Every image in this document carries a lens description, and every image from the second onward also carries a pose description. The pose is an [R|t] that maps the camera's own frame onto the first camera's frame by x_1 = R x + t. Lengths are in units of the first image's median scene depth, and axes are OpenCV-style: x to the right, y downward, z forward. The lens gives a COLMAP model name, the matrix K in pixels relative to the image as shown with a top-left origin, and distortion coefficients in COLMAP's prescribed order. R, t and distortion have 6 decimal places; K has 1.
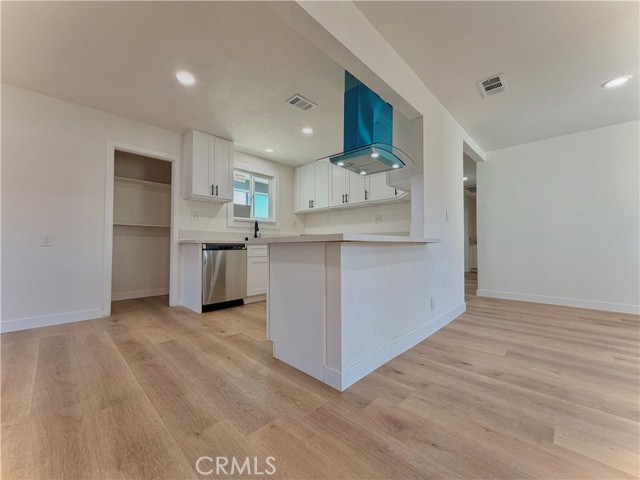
lens RADIAL K [[255.5, 0, 316.1], [0, 255.5, 238.6], [0, 0, 1]] dist [-0.001061, 0.000641]
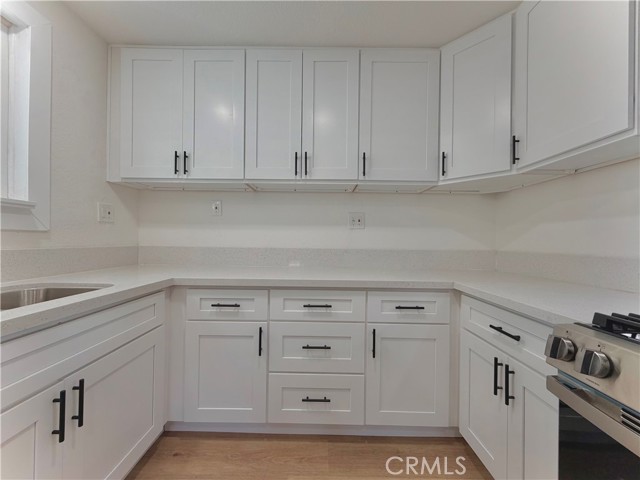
lens RADIAL K [[255.5, 0, 317.9], [0, 255.5, 240.0], [0, 0, 1]] dist [-0.001061, 0.000641]
pose [[0.720202, 0.009528, 0.693699, -0.167254], [-0.030987, 0.999350, 0.018445, -0.053164], [-0.693072, -0.034780, 0.720029, 0.796679]]
